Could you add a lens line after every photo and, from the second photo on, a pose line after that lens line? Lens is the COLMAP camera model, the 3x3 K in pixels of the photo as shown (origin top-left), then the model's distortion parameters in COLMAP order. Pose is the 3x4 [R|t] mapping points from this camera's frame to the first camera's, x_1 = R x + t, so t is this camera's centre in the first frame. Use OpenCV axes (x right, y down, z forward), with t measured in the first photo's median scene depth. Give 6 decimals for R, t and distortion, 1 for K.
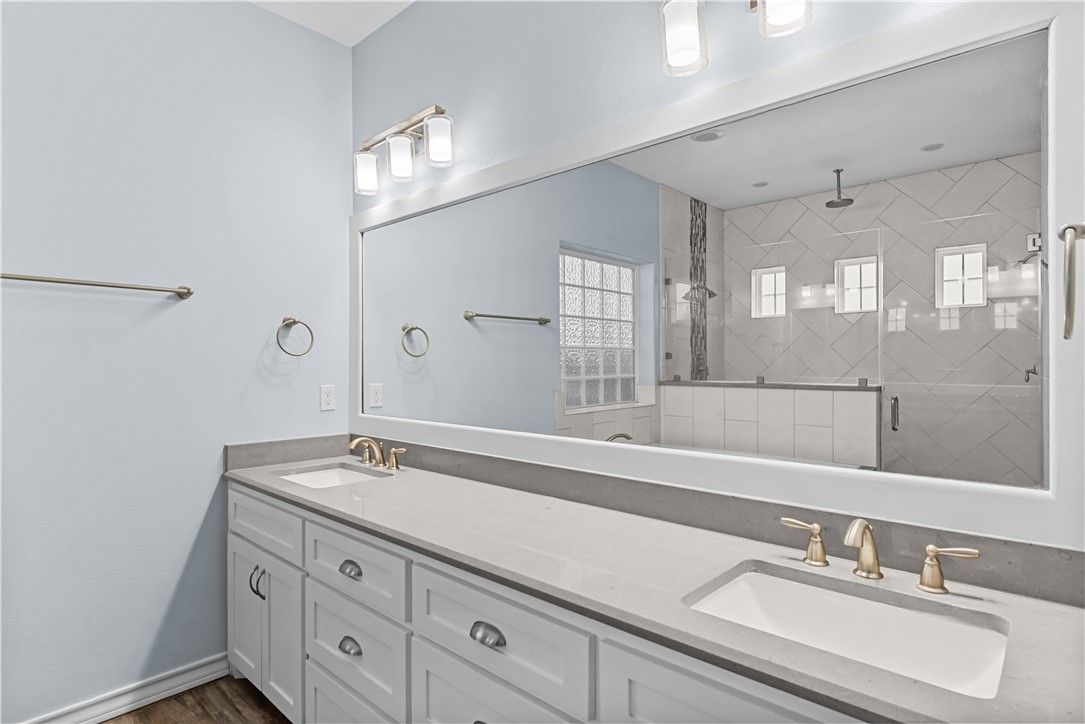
lens RADIAL K [[565.5, 0, 542.4], [0, 565.5, 366.6], [0, 0, 1]] dist [-0.001799, -0.002497]
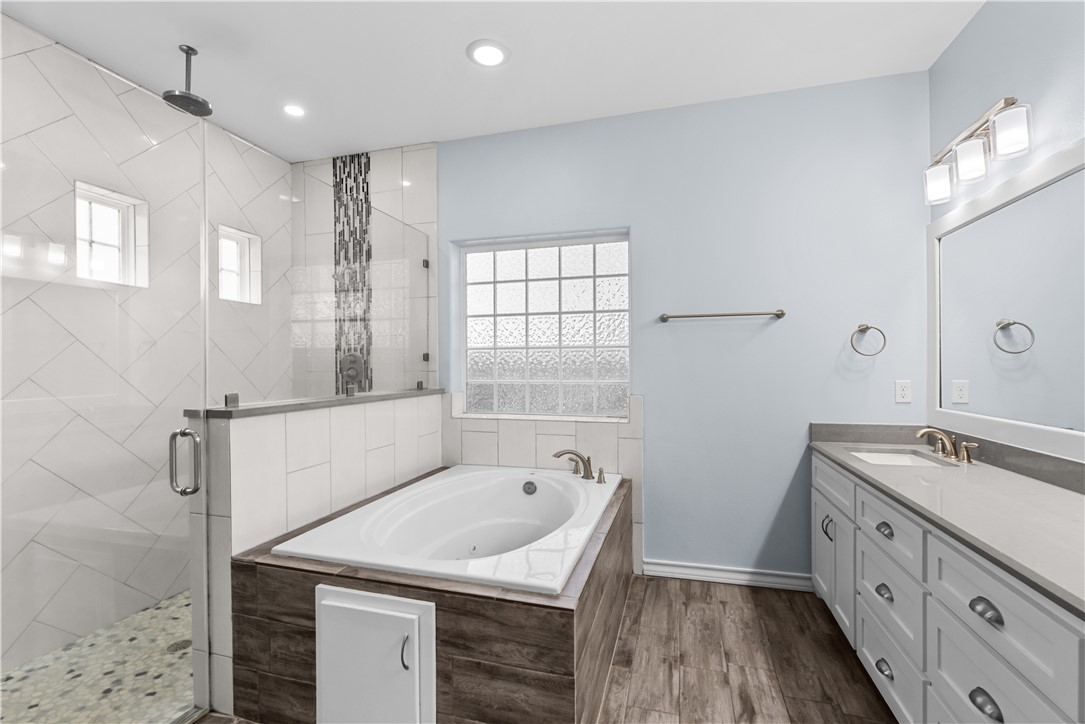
lens RADIAL K [[482.3, 0, 544.2], [0, 482.3, 367.0], [0, 0, 1]] dist [-0.001860, -0.000189]
pose [[0.451550, -0.003101, -0.892240, 0.193678], [0.006897, 0.999976, 0.000014, 0.000634], [0.892219, -0.006160, 0.451561, -0.097768]]
